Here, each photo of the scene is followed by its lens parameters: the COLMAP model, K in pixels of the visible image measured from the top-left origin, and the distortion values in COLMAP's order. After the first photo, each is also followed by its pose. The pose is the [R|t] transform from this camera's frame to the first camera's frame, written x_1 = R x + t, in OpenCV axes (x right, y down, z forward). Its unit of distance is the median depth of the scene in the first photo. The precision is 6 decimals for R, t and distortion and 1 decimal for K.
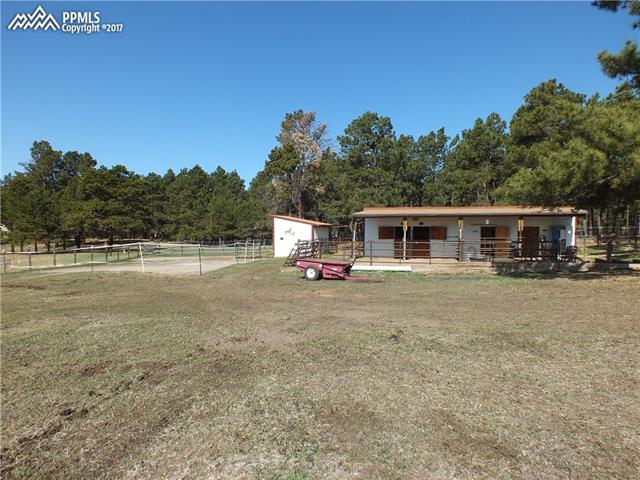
lens RADIAL K [[420.1, 0, 322.5], [0, 420.1, 241.3], [0, 0, 1]] dist [-0.054496, 0.007671]
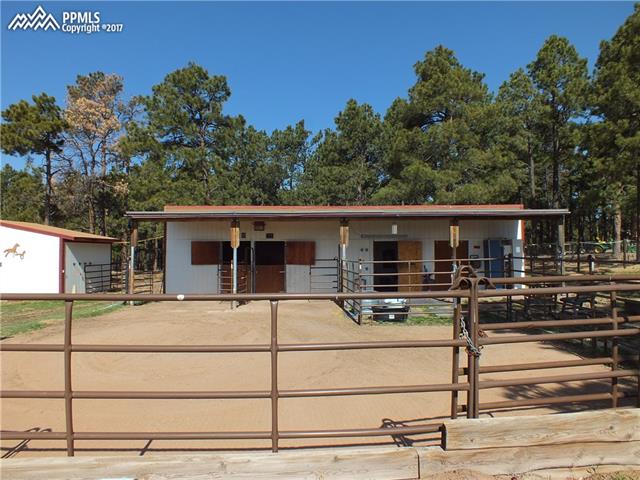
lens RADIAL K [[420.1, 0, 320.3], [0, 420.1, 237.1], [0, 0, 1]] dist [-0.054496, 0.007671]
pose [[0.946276, 0.010452, 0.323191, 0.112134], [0.010790, 0.997900, -0.063865, -0.004339], [-0.323180, 0.063921, 0.944176, 0.426047]]
